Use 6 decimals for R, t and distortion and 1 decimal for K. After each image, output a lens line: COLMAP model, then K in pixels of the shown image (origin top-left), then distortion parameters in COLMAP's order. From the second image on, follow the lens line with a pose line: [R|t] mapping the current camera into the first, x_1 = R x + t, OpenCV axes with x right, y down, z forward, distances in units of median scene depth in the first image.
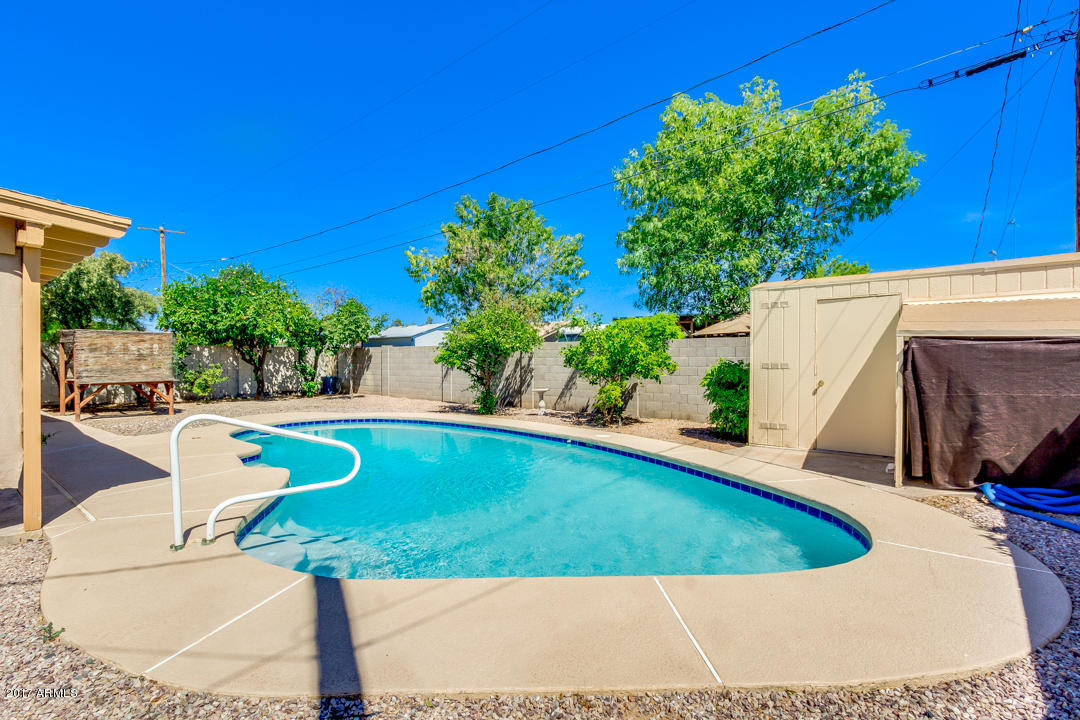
lens RADIAL K [[500.6, 0, 554.5], [0, 500.6, 364.5], [0, 0, 1]] dist [-0.007892, -0.000236]
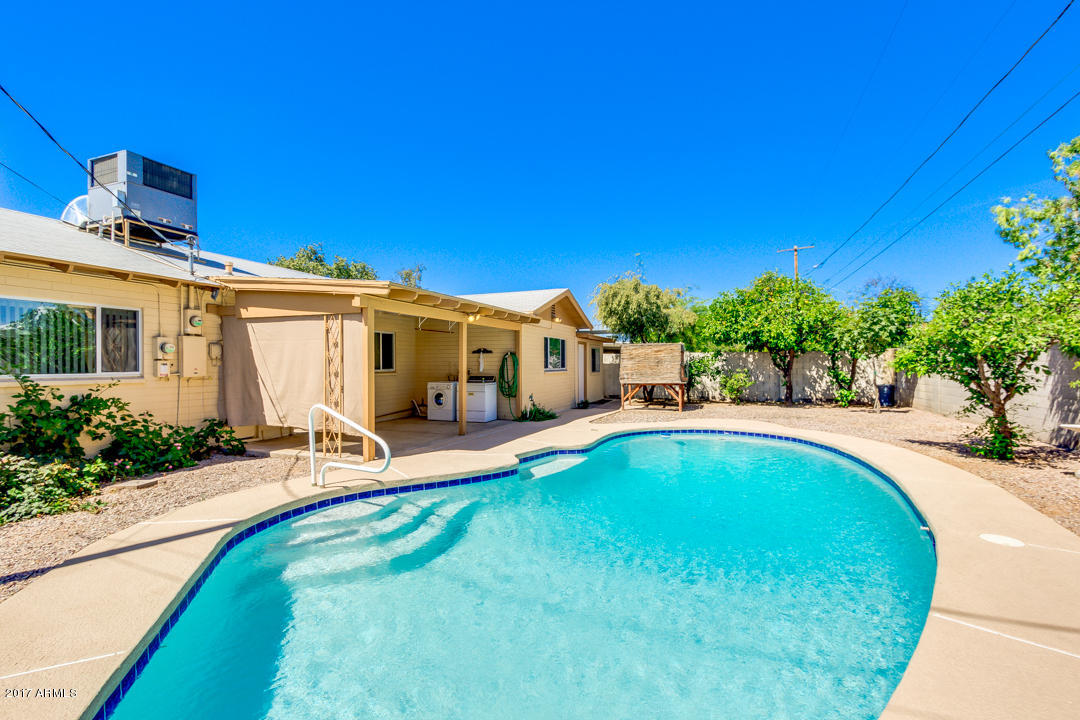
lens RADIAL K [[496.4, 0, 540.0], [0, 496.4, 360.0], [0, 0, 1]] dist [-0.003008, -0.000107]
pose [[0.289394, -0.012967, -0.957122, 0.226971], [-0.003561, 0.999887, -0.014623, -0.004140], [0.957203, 0.007640, 0.289315, 0.280450]]
